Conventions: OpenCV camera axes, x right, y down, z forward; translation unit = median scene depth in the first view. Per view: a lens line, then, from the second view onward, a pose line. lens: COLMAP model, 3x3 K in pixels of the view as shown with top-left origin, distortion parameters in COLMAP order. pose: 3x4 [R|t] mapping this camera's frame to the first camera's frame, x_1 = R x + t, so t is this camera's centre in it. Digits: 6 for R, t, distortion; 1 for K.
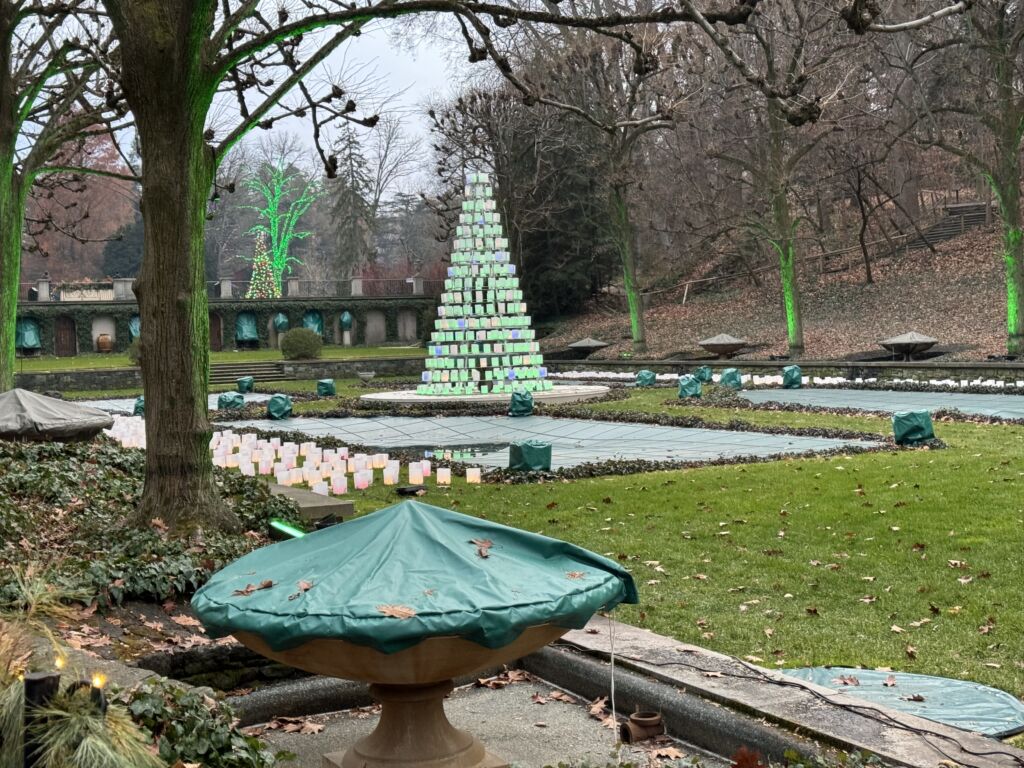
lens RADIAL K [[1462.2, 0, 512.0], [0, 1462.2, 384.0], [0, 0, 1]] dist [0.138969, 0.001783]
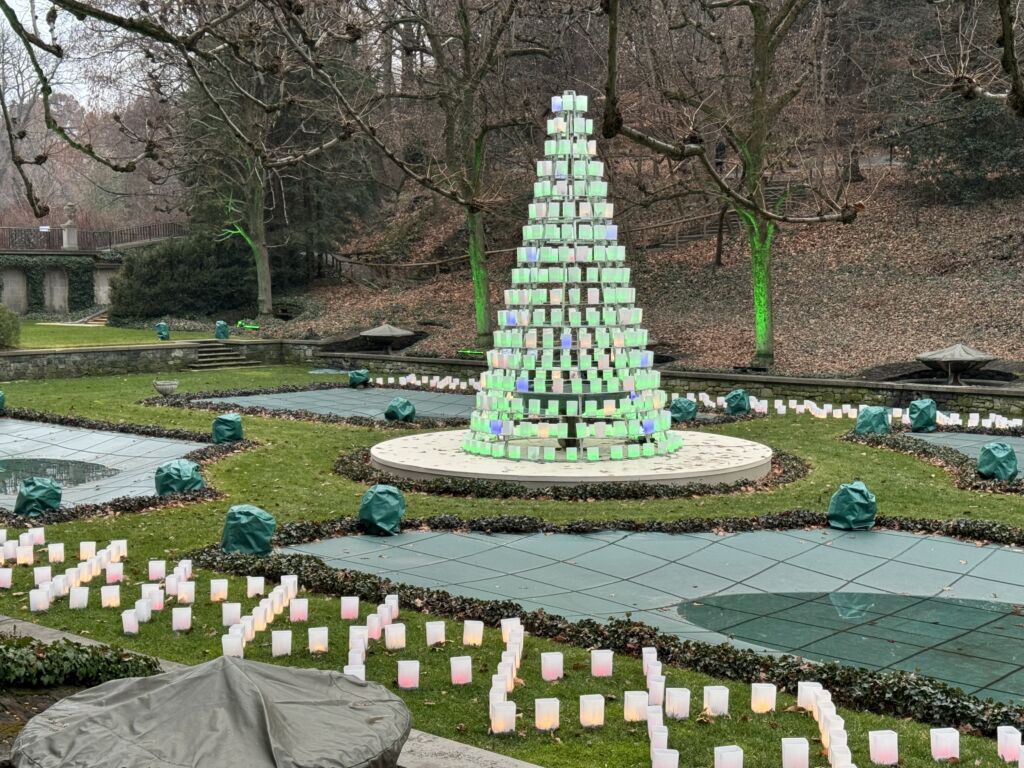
lens RADIAL K [[1462.2, 0, 512.0], [0, 1462.2, 384.0], [0, 0, 1]] dist [0.138969, 0.001783]
pose [[0.929463, 0.003442, 0.368900, -0.243474], [-0.016247, 0.999368, 0.031613, -0.036979], [-0.368558, -0.035377, 0.928931, 0.384922]]
